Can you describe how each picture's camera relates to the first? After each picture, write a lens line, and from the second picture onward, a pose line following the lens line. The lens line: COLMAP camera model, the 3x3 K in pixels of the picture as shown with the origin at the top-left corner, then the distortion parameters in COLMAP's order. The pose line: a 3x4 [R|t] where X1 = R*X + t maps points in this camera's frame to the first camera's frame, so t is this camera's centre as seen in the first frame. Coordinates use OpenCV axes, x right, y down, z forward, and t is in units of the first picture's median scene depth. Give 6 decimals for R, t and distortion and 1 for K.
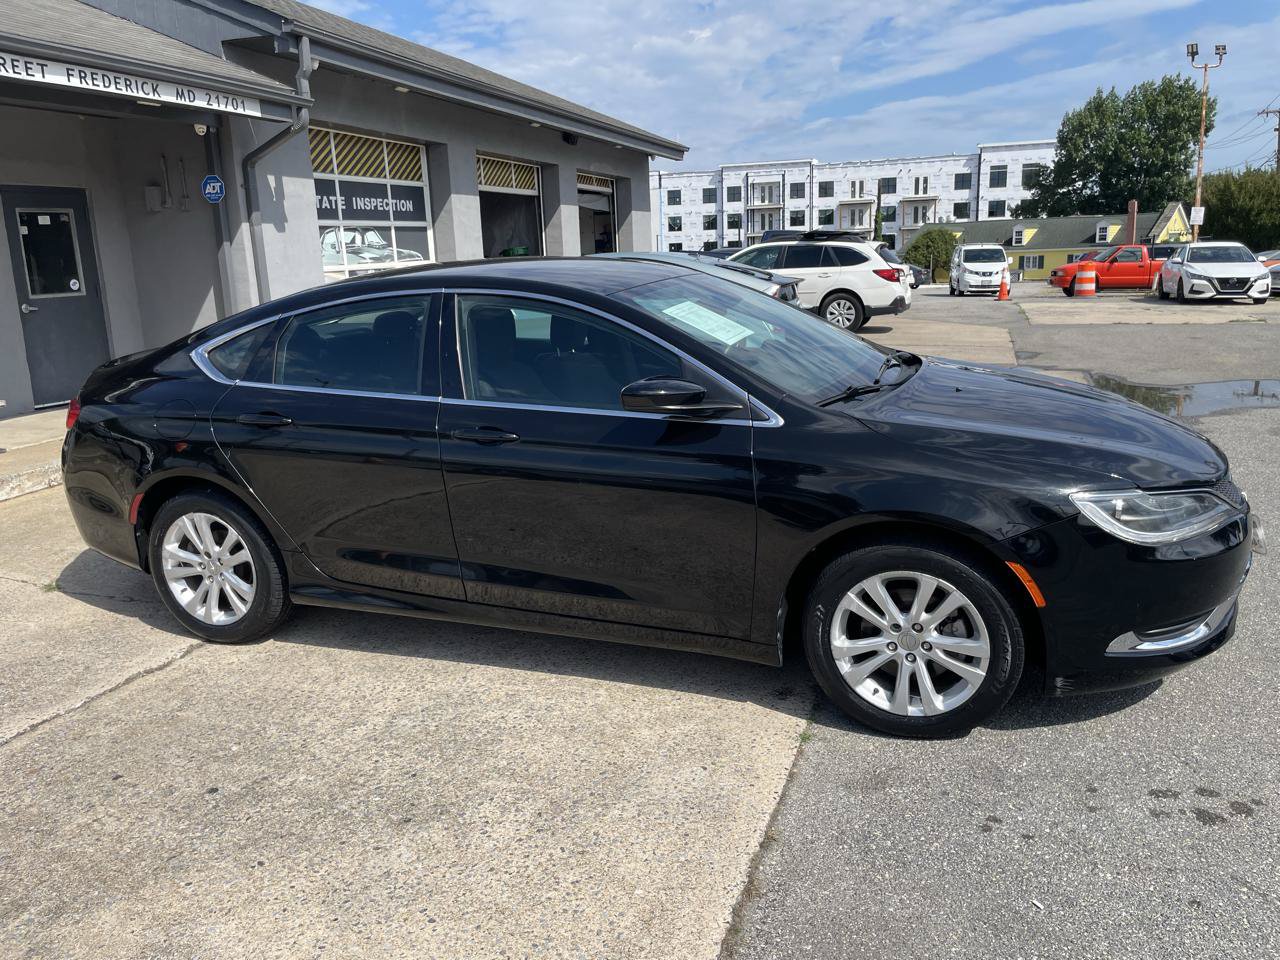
lens RADIAL K [[970.5, 0, 653.8], [0, 970.5, 462.9], [0, 0, 1]] dist [0.086804, -0.118173]
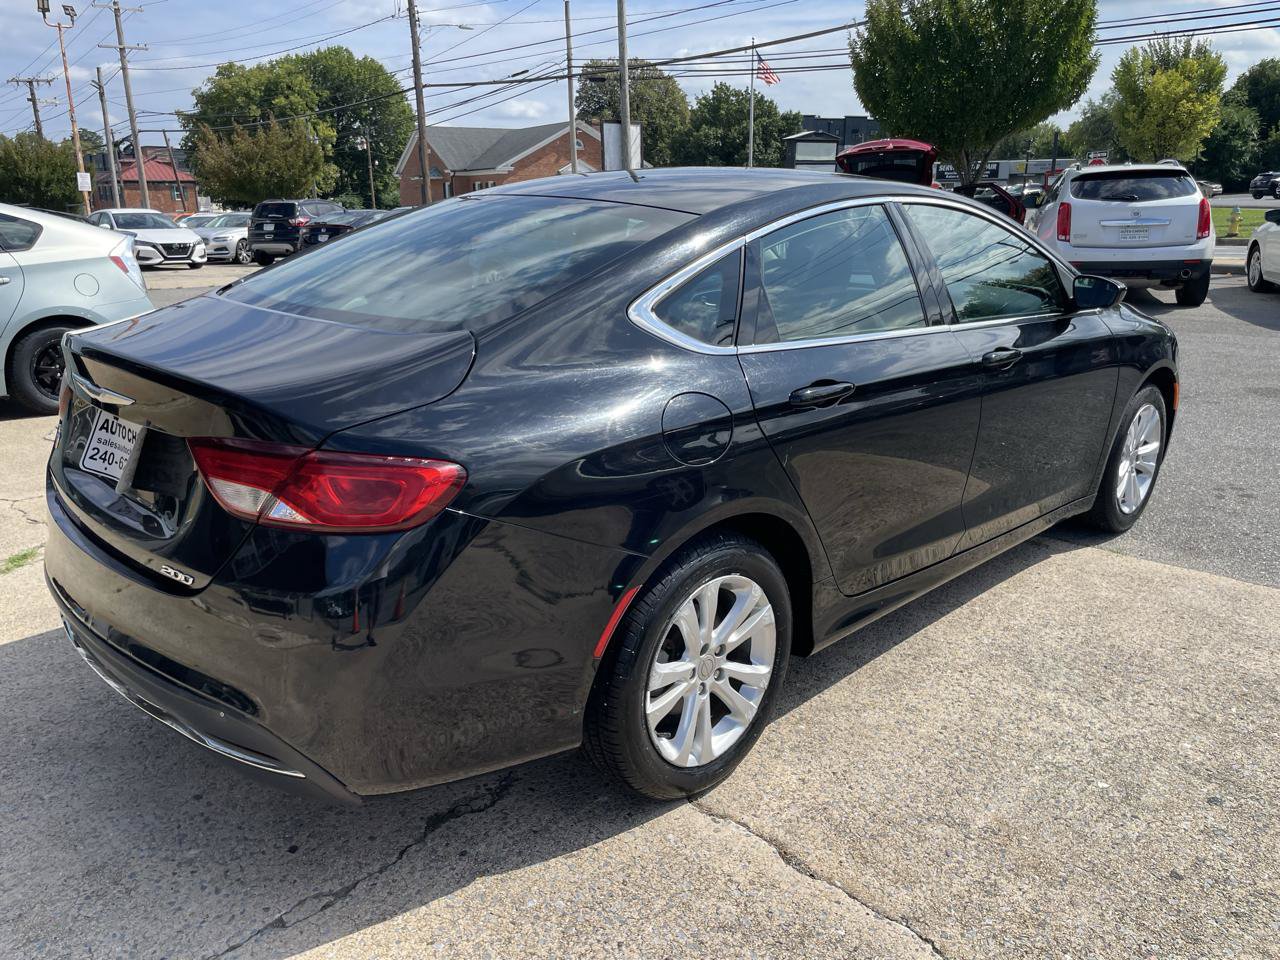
lens RADIAL K [[970.5, 0, 634.7], [0, 970.5, 468.4], [0, 0, 1]] dist [0.086804, -0.118173]
pose [[0.420735, -0.213594, 0.881680, -0.488152], [0.187839, 0.971336, 0.145677, -0.053710], [-0.887524, 0.104322, 0.448796, 0.384833]]
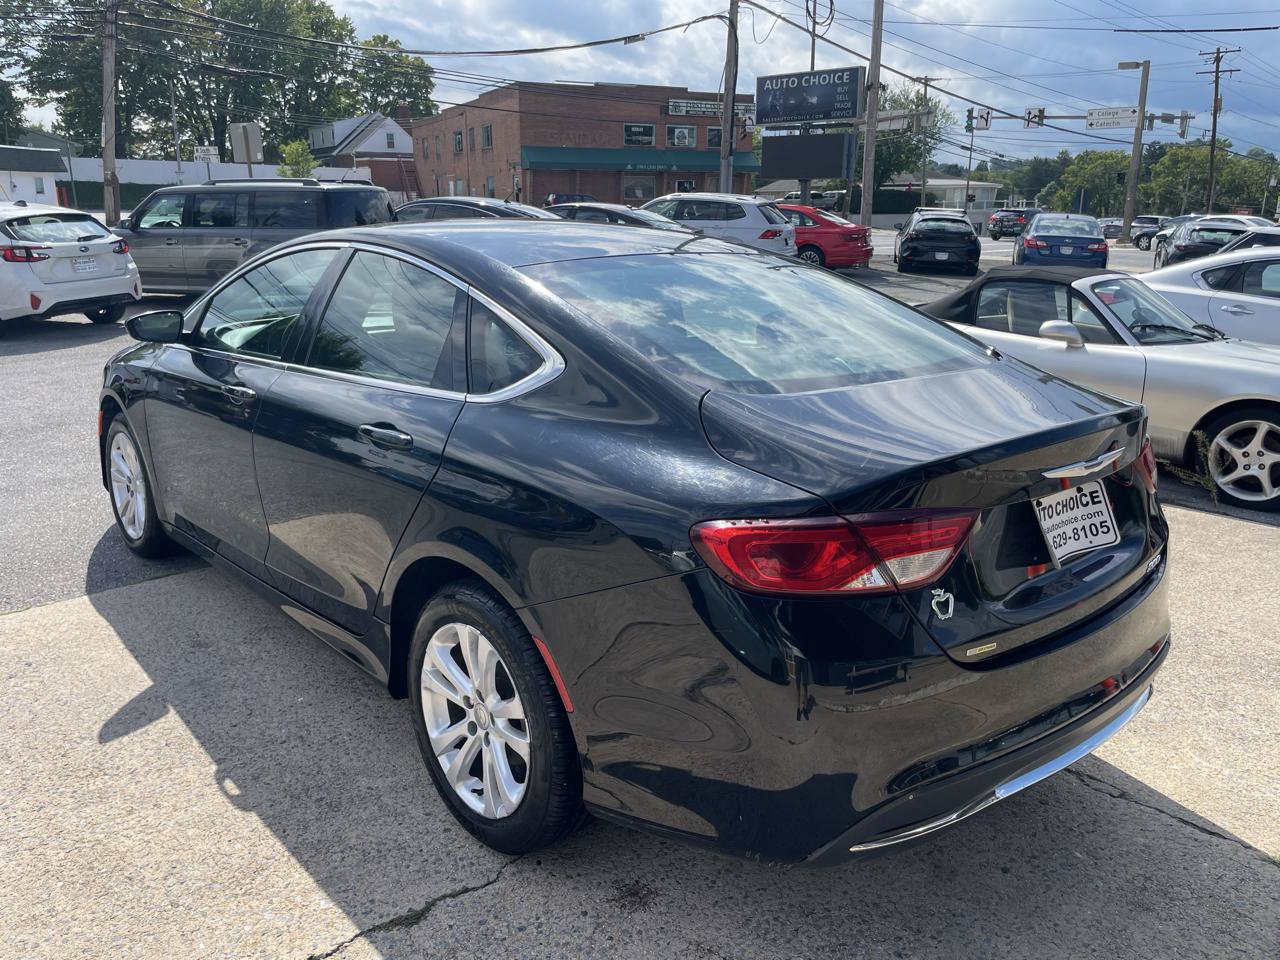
lens RADIAL K [[970.5, 0, 635.6], [0, 970.5, 466.5], [0, 0, 1]] dist [0.086804, -0.118173]
pose [[-0.885869, -0.087274, 0.455652, -0.322319], [0.126665, 0.899334, 0.418515, -0.186554], [-0.446309, 0.428465, -0.785637, 0.889836]]
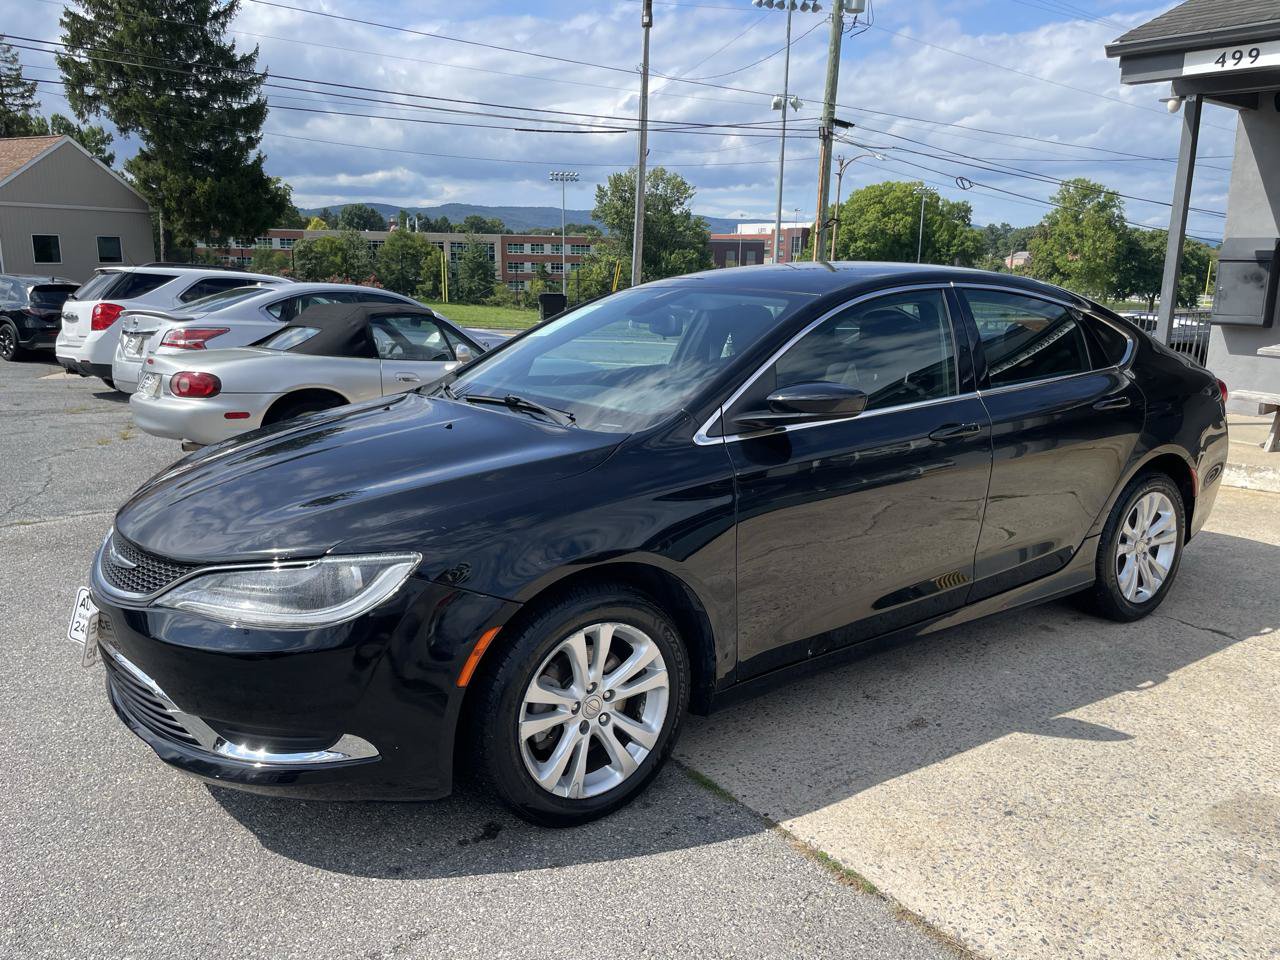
lens RADIAL K [[970.5, 0, 634.8], [0, 970.5, 483.9], [0, 0, 1]] dist [0.086804, -0.118173]
pose [[-0.563733, 0.210513, -0.798680, 0.415525], [-0.169808, 0.916780, 0.361497, -0.172238], [0.808313, 0.339410, -0.481072, 0.731043]]
